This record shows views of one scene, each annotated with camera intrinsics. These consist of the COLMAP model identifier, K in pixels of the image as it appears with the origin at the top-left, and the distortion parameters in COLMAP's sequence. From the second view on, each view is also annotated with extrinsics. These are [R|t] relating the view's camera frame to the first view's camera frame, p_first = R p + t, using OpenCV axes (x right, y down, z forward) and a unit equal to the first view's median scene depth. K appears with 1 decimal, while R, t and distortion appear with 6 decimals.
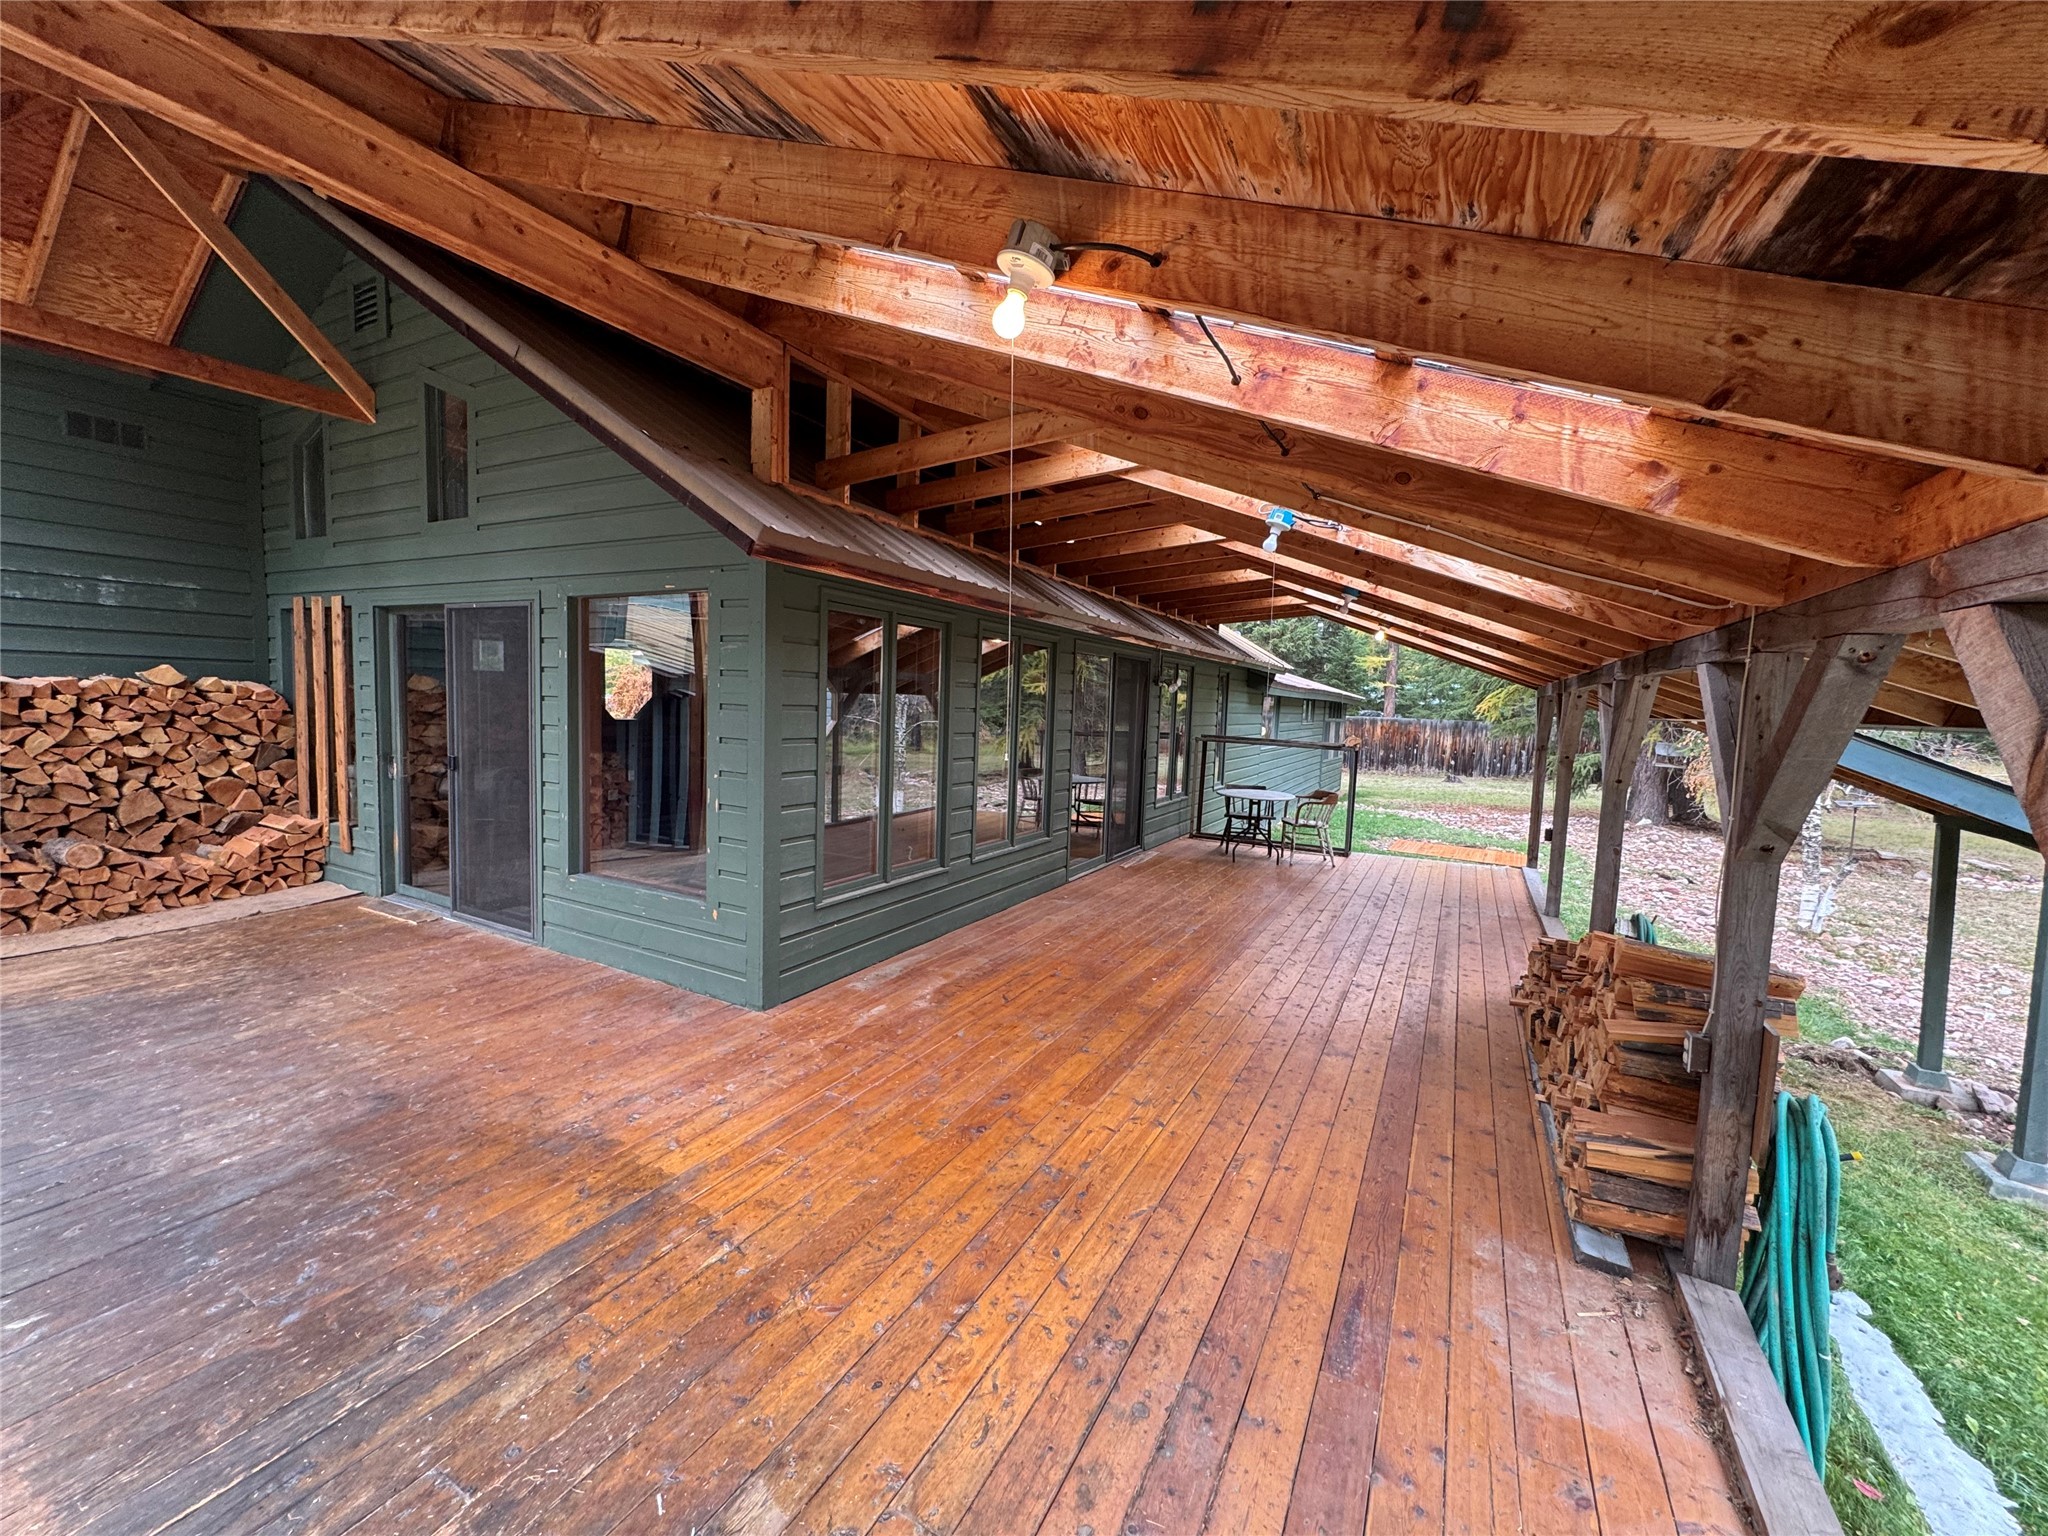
lens RADIAL K [[816.3, 0, 1013.1], [0, 816.3, 763.1], [0, 0, 1]] dist [-0.000196, -0.000024]
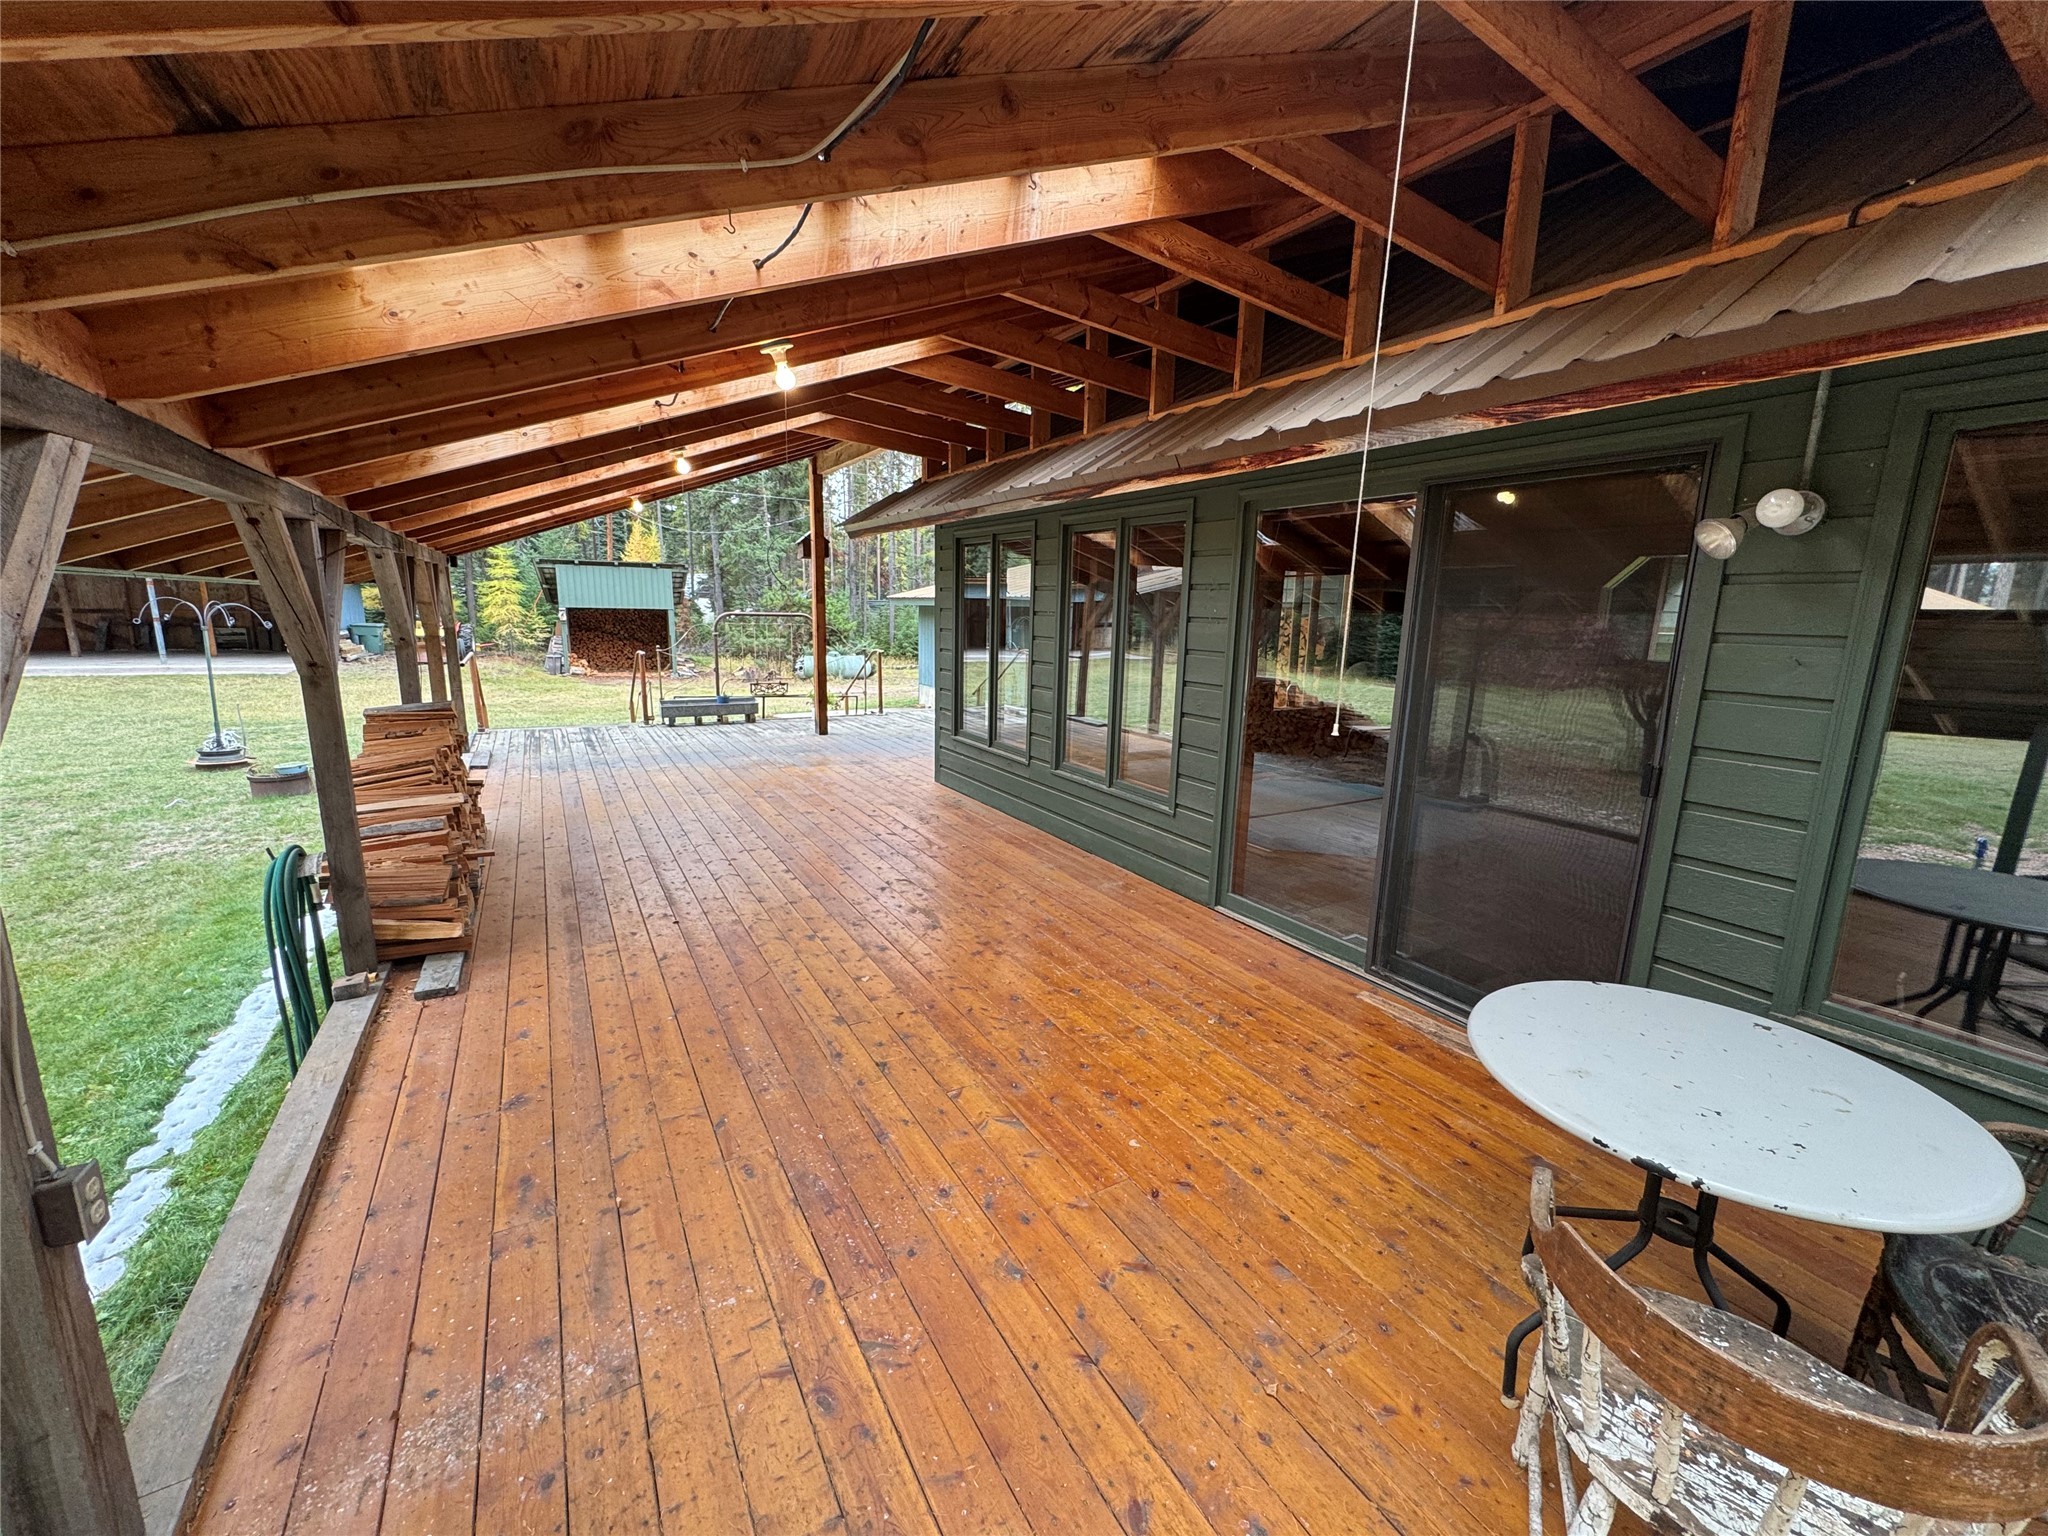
lens RADIAL K [[816.3, 0, 1013.1], [0, 816.3, 763.1], [0, 0, 1]] dist [-0.000196, -0.000024]
pose [[-0.515815, 0.116432, -0.848751, 0.916887], [-0.105196, 0.974616, 0.197629, -0.085937], [0.850217, 0.191225, -0.490474, 1.653823]]
